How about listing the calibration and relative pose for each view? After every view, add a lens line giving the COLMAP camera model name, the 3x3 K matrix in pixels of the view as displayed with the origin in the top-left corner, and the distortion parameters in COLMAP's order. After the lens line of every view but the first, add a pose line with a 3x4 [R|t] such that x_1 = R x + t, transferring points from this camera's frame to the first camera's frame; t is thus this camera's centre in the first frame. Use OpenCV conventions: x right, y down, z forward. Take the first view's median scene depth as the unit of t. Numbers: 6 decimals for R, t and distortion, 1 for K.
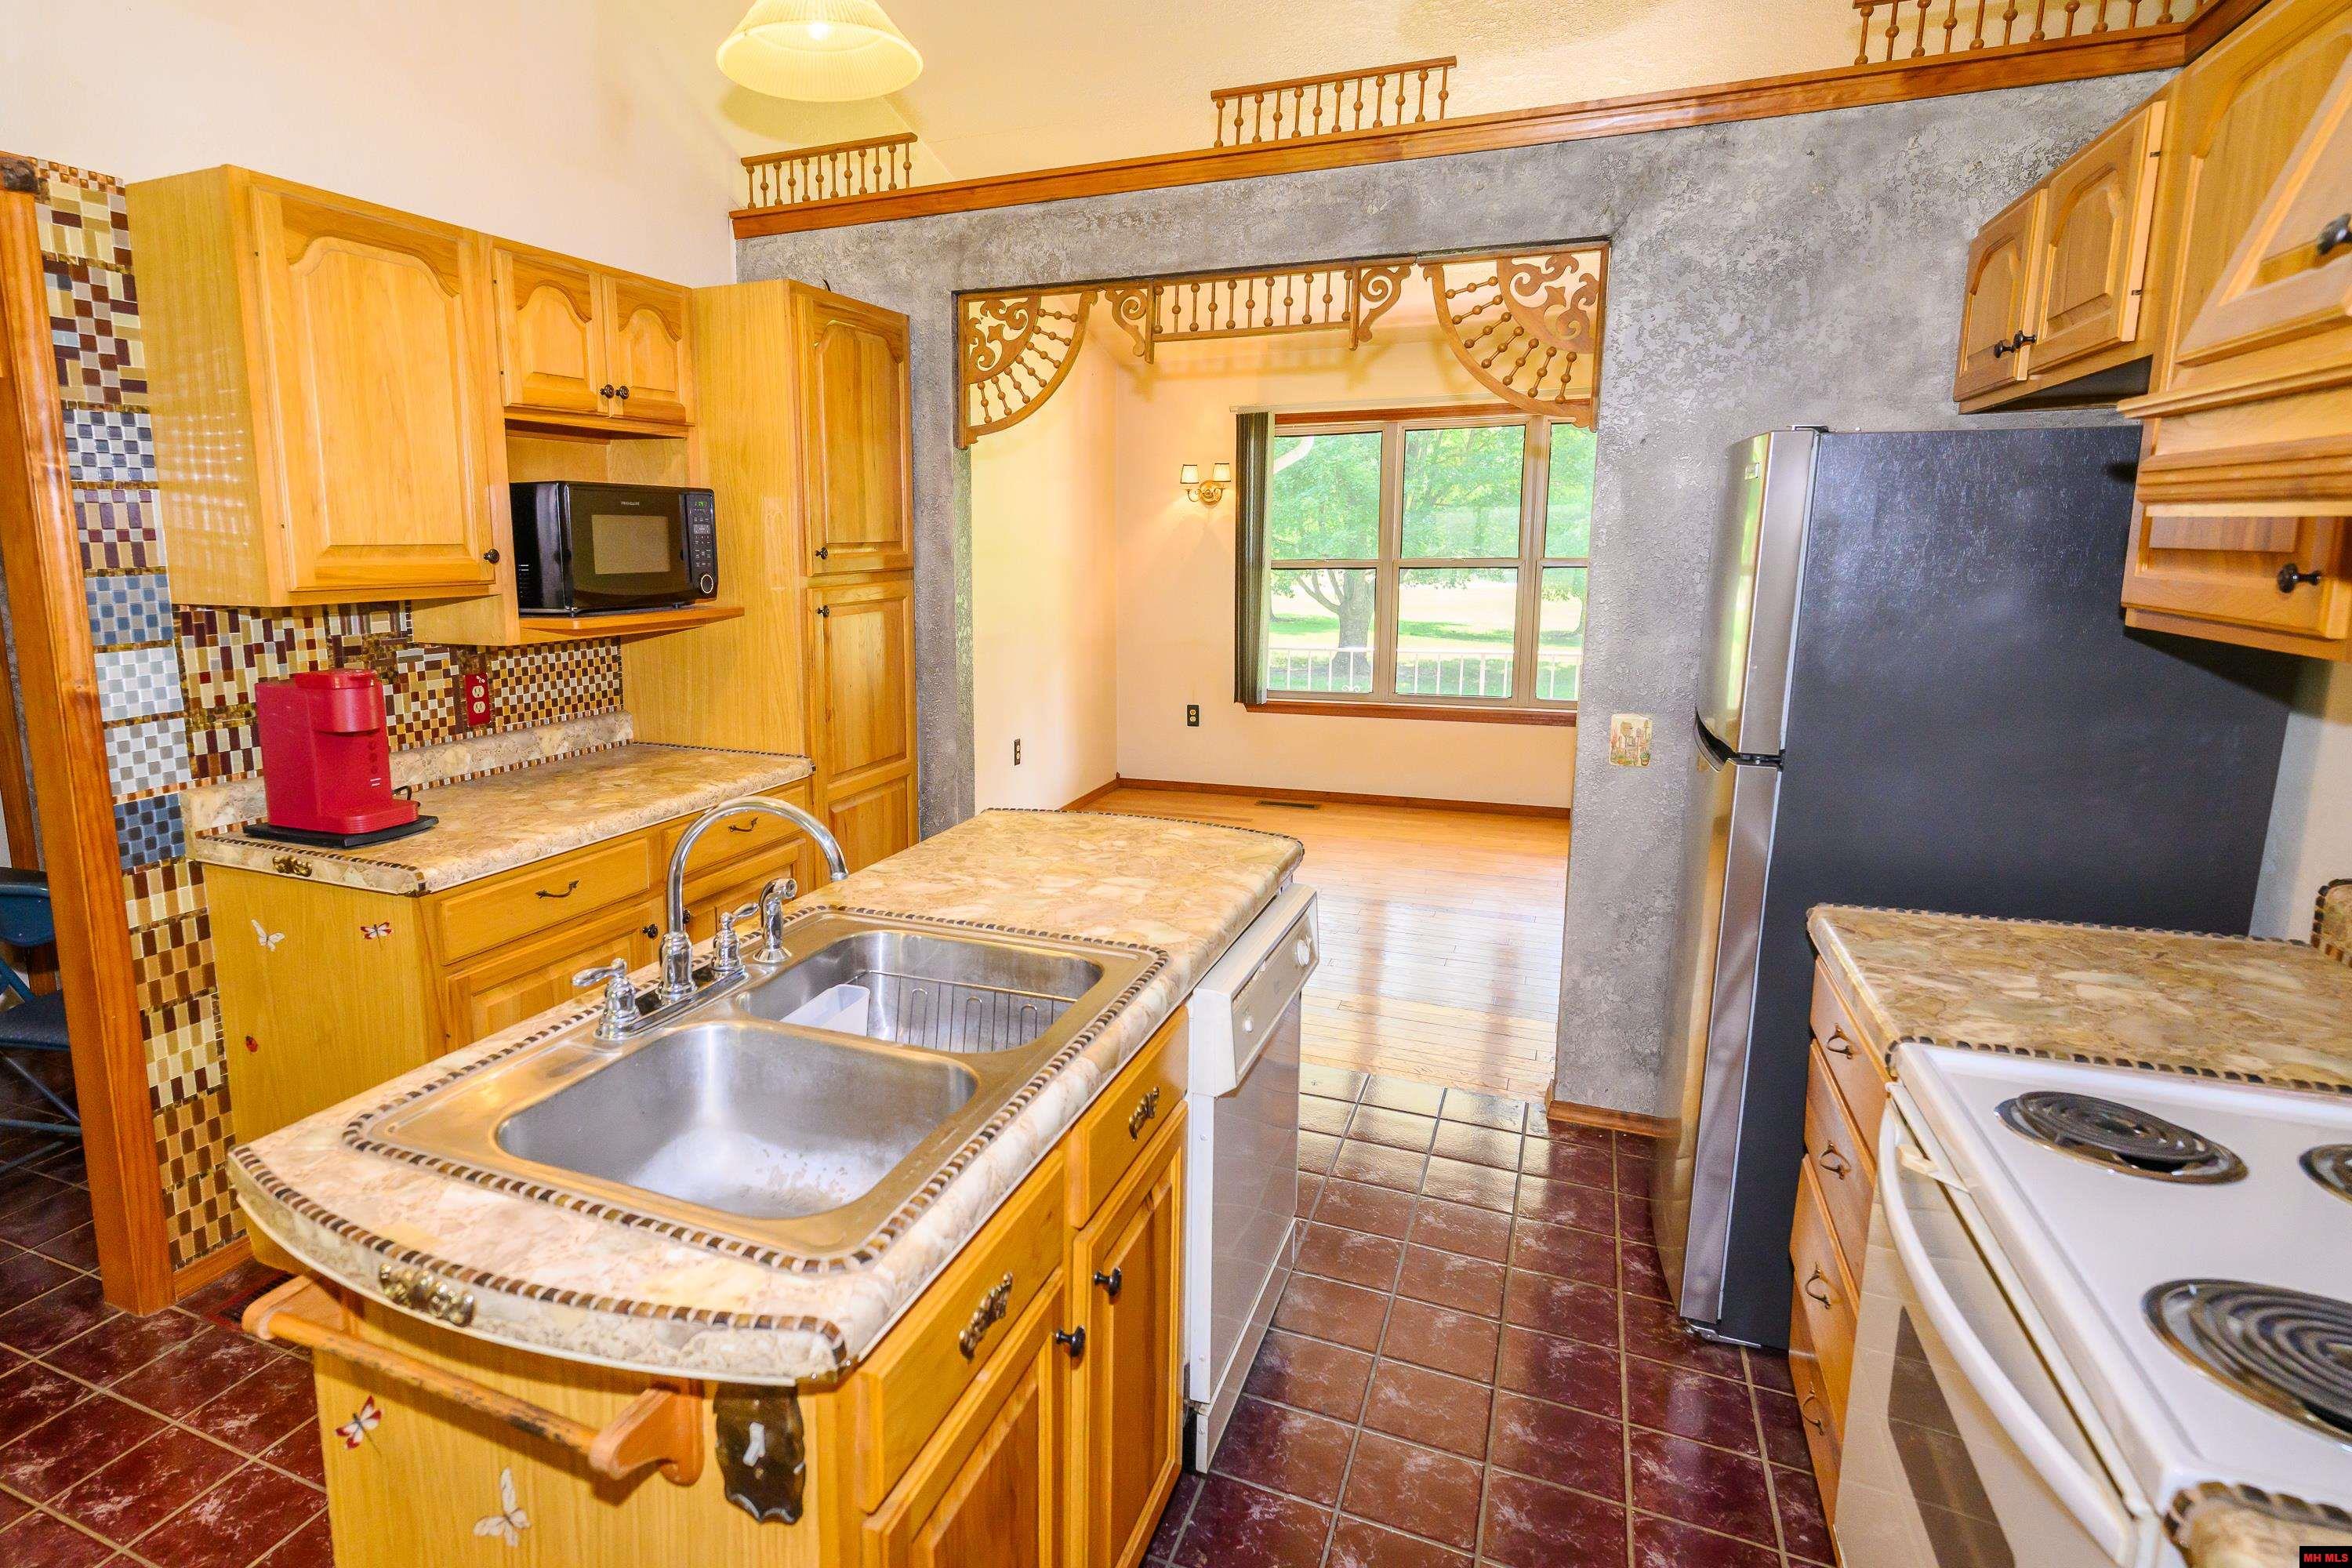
lens RADIAL K [[1247.4, 0, 1017.3], [0, 1247.4, 745.2], [0, 0, 1]] dist [-0.002247, 0.003463]
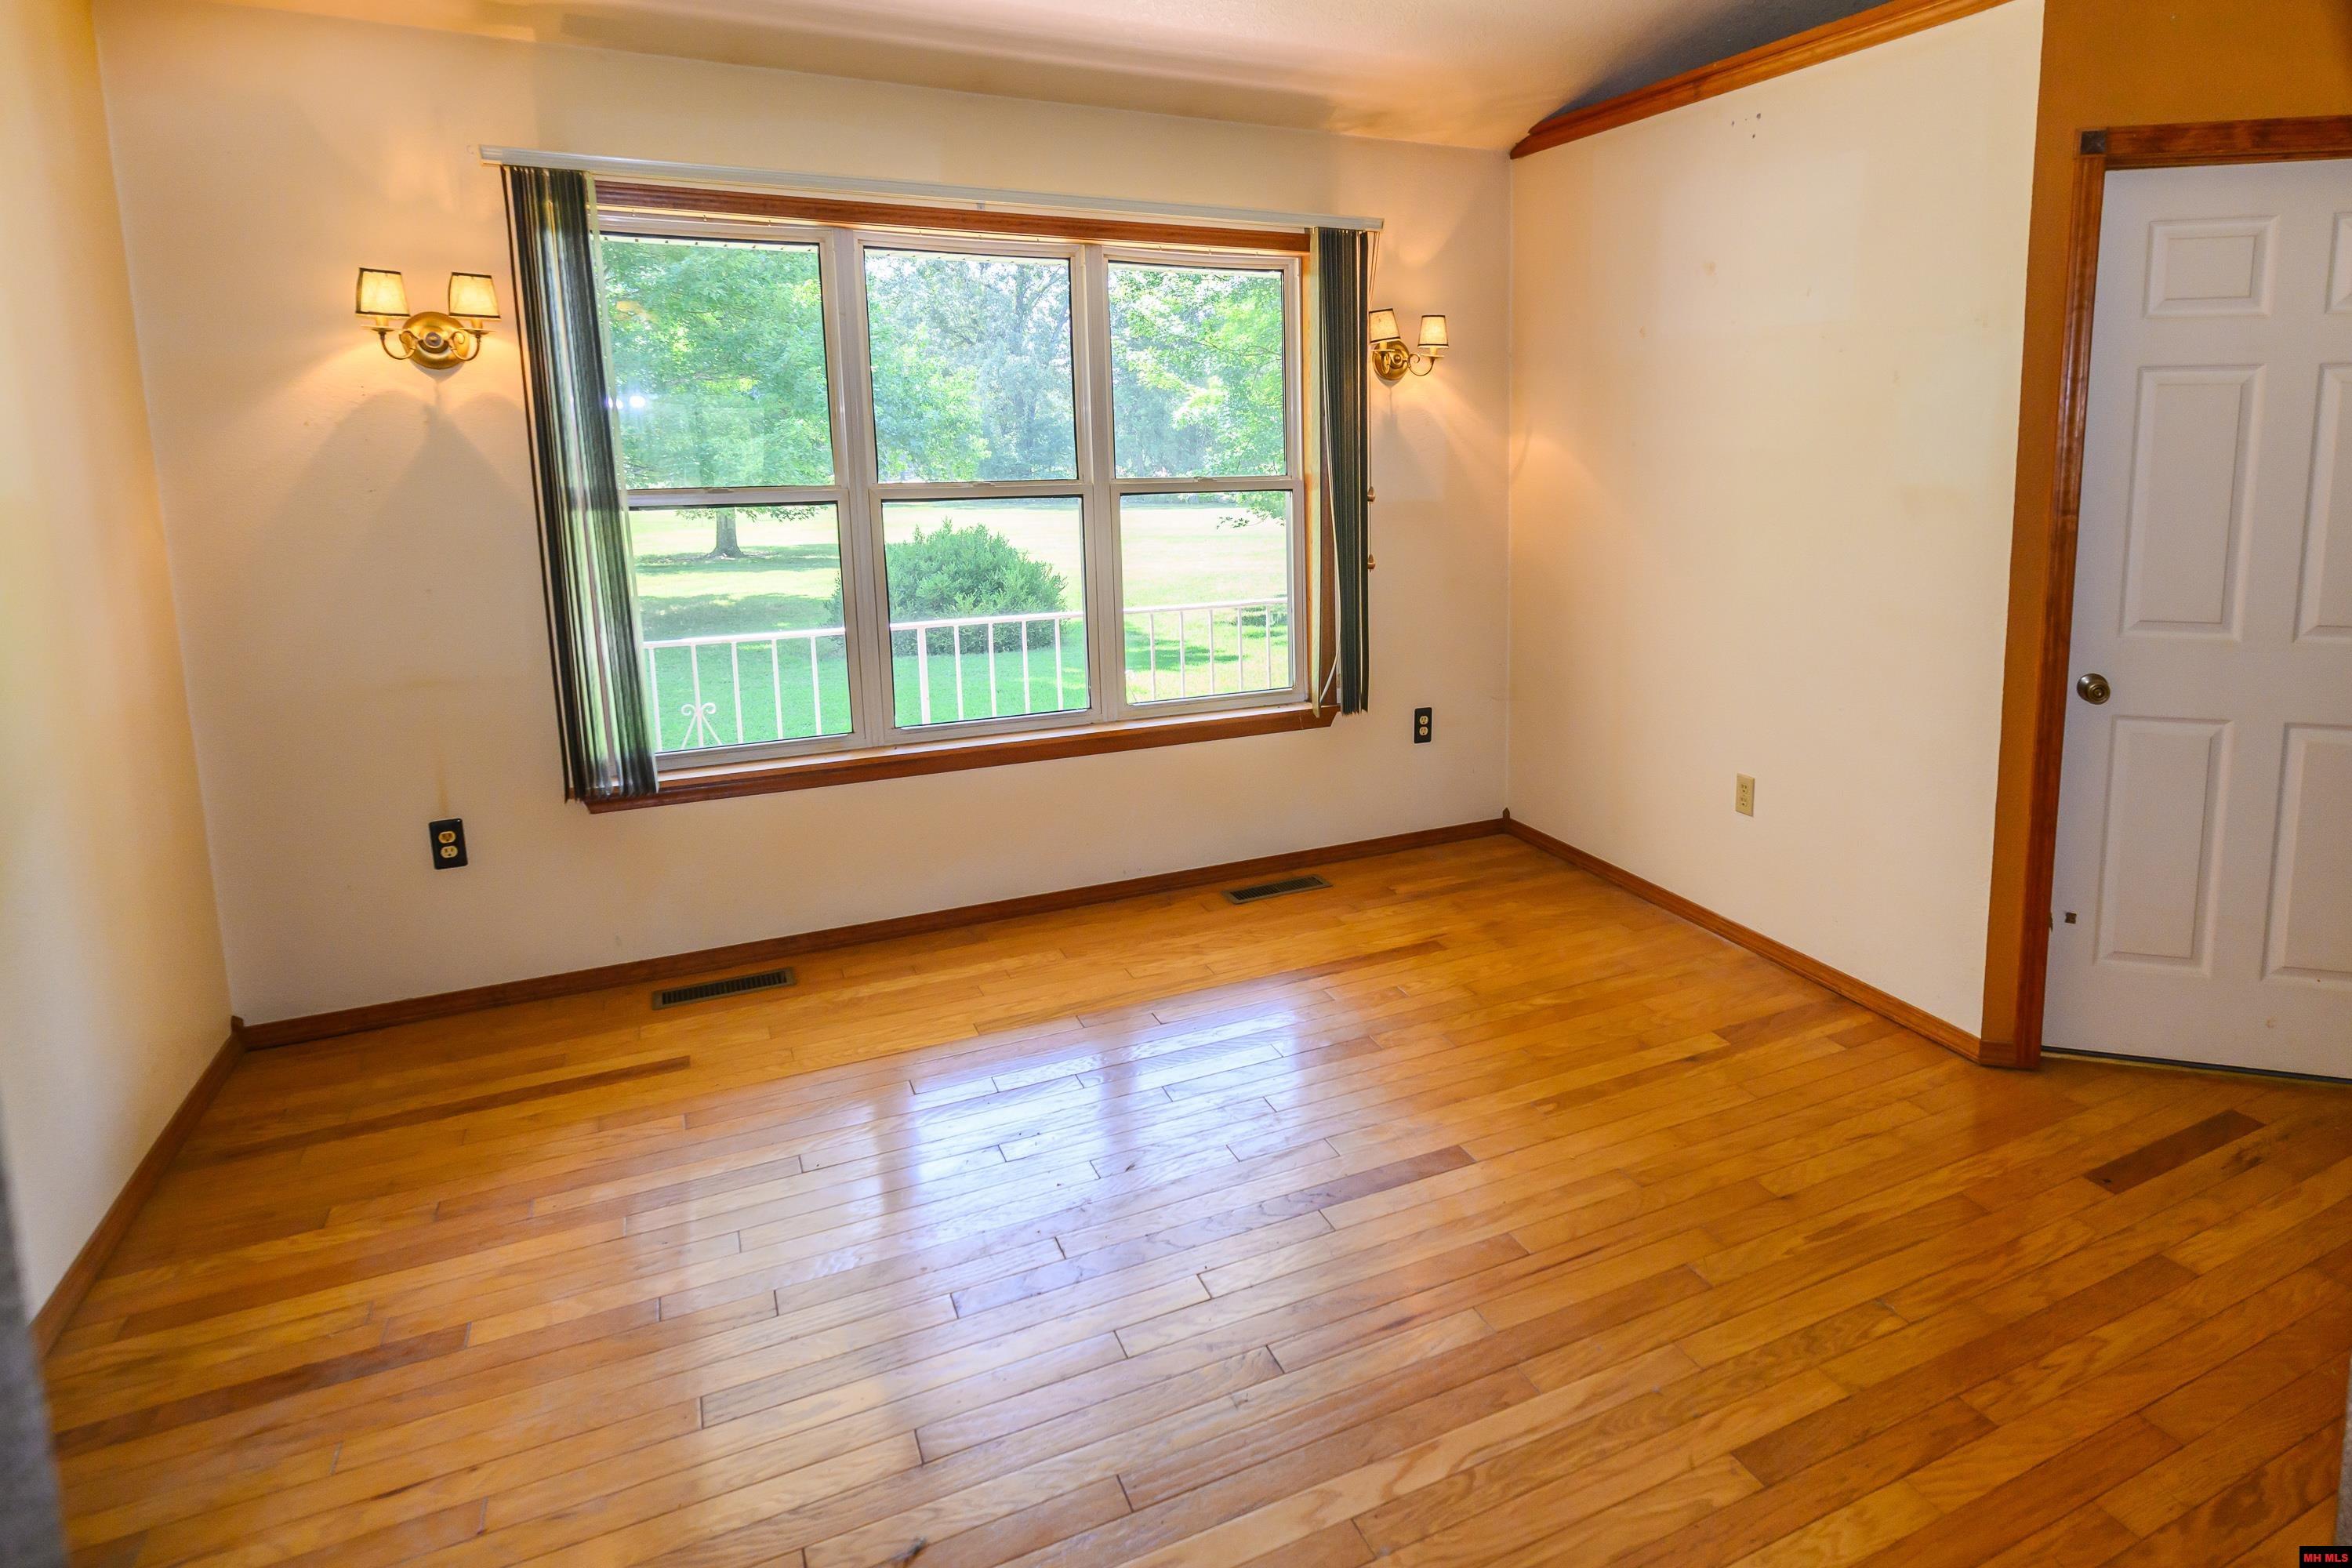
lens RADIAL K [[1352.8, 0, 1396.7], [0, 1352.8, 640.5], [0, 0, 1]] dist [-0.001953, 0.004353]
pose [[0.599474, -0.109442, 0.792877, -0.066520], [0.125178, 0.991237, 0.042178, -0.163672], [-0.790545, 0.073966, 0.607921, 0.973116]]
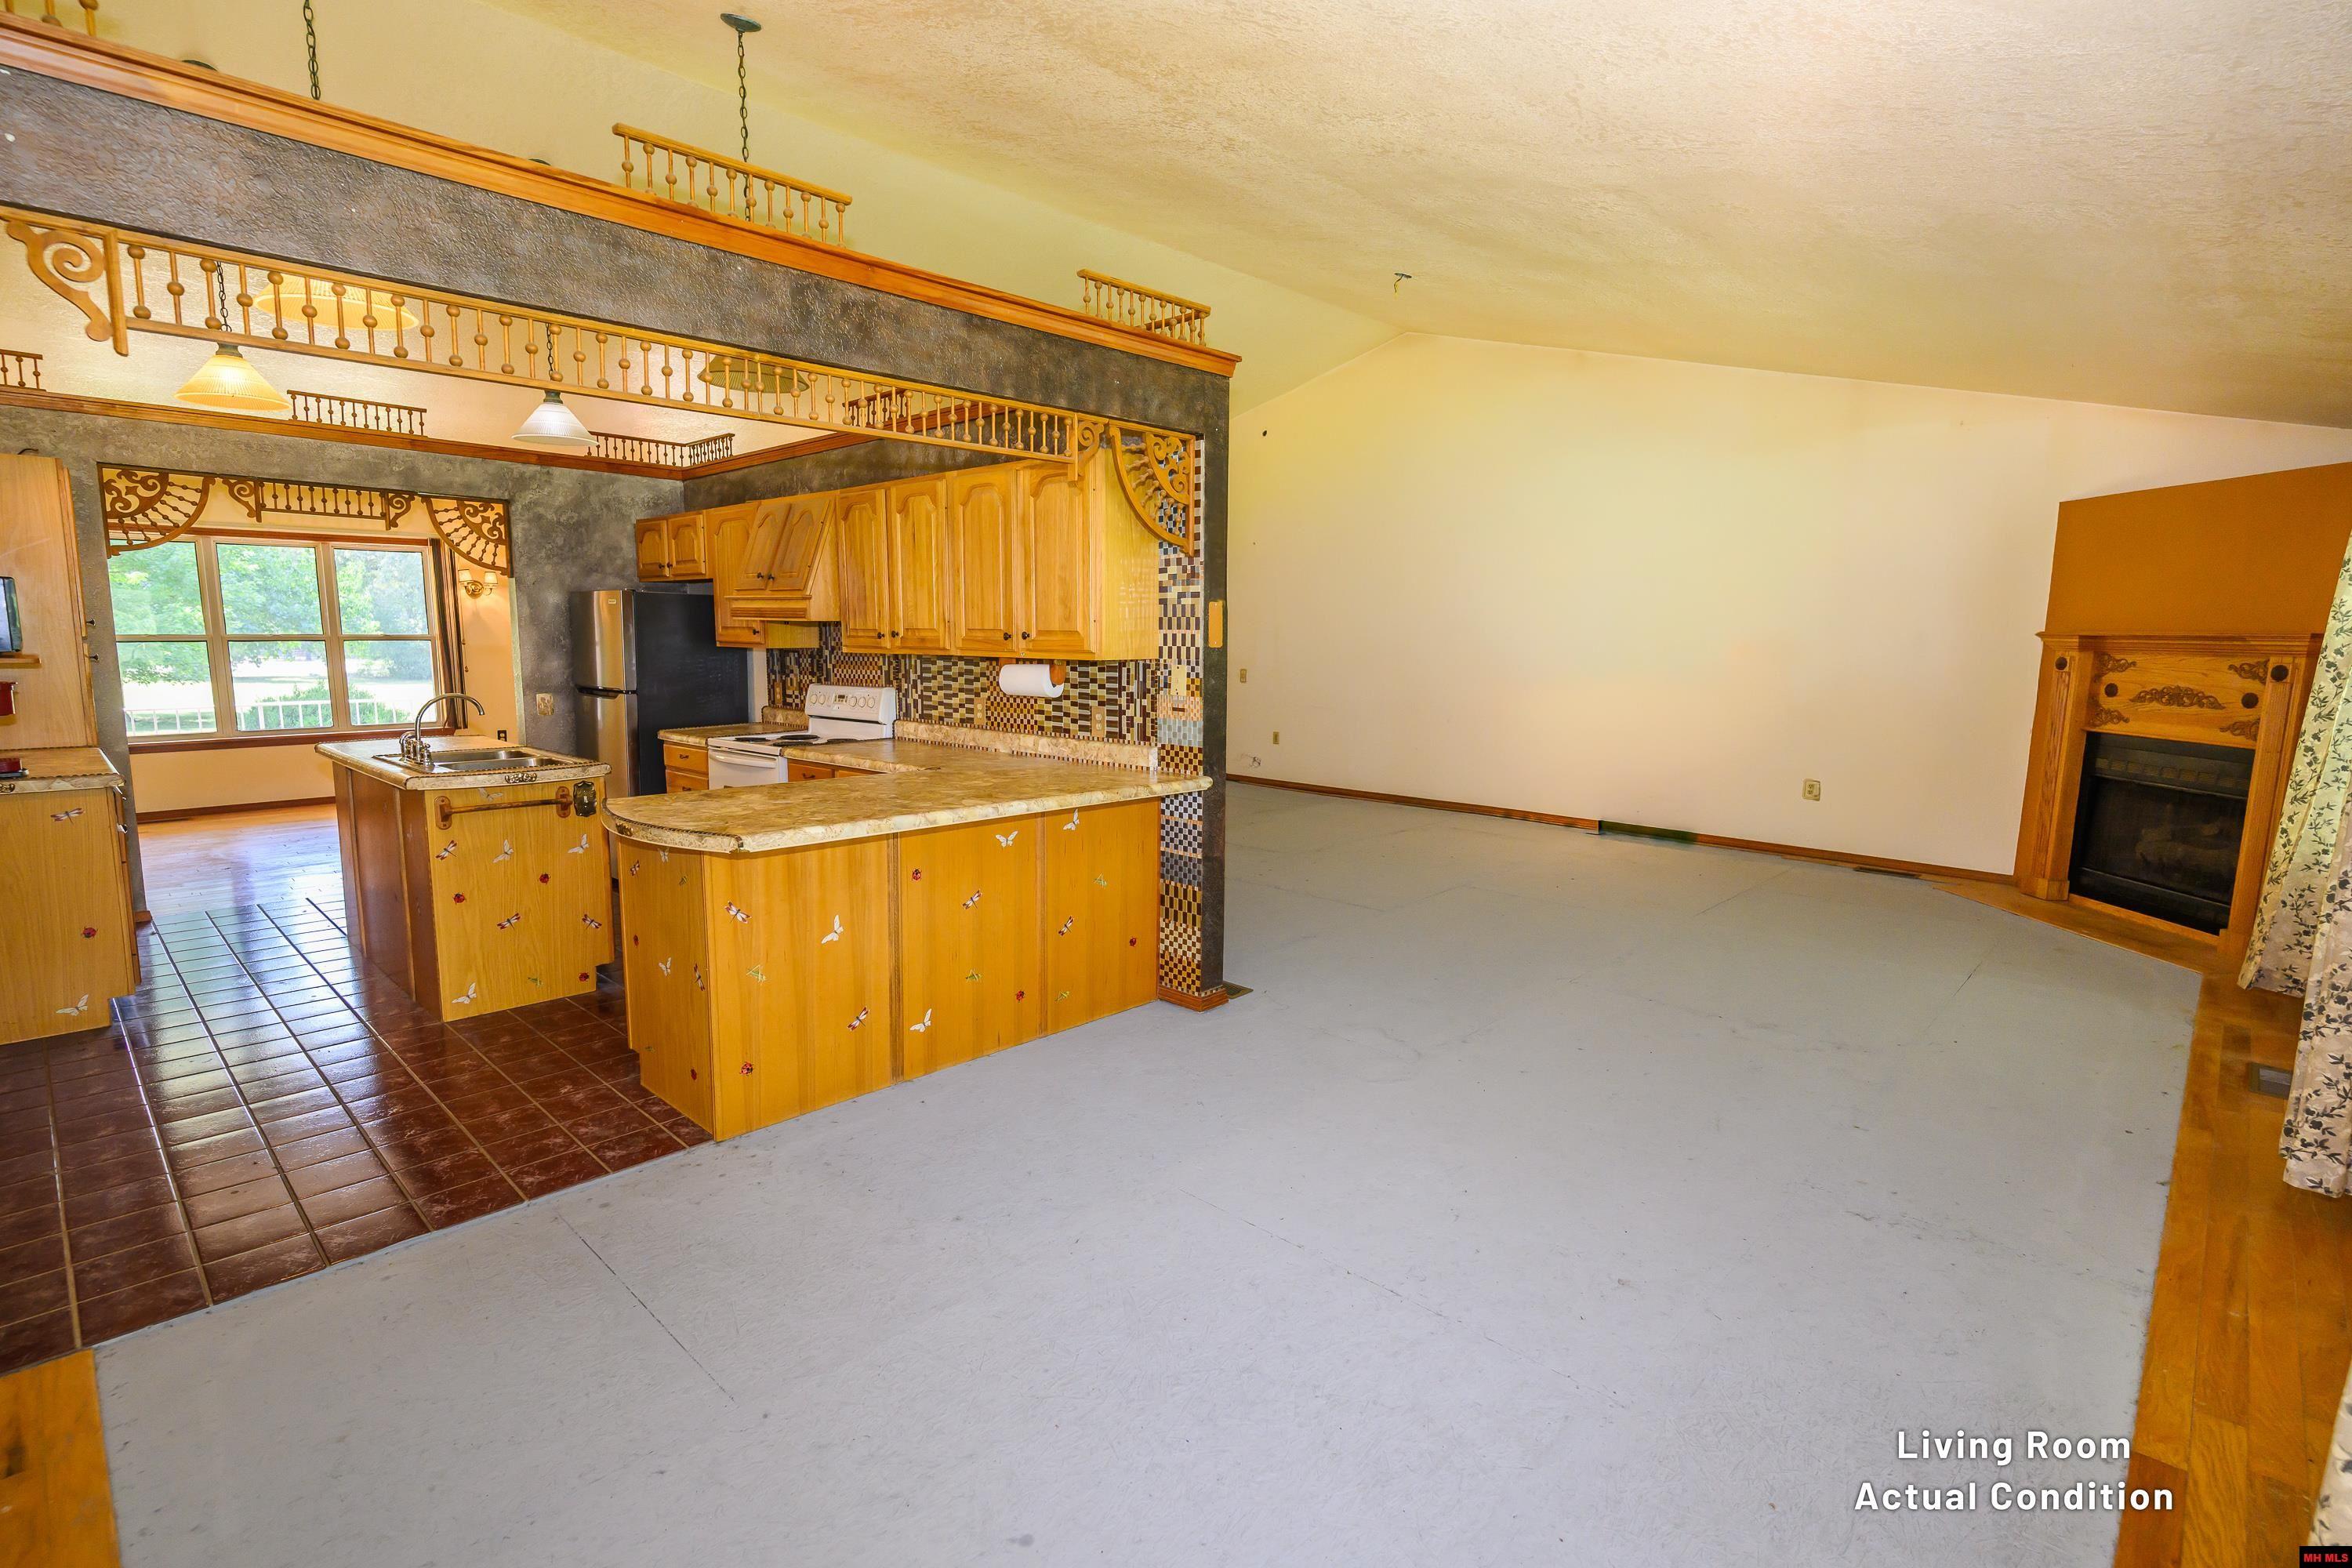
lens RADIAL K [[1120.0, 0, 1164.9], [0, 1120.0, 780.9], [0, 0, 1]] dist [0.001702, 0.001945]
pose [[0.336549, -0.113923, 0.934749, -1.116696], [0.142594, 0.987374, 0.068997, 0.157729], [-0.930807, 0.110069, 0.348544, -0.840521]]
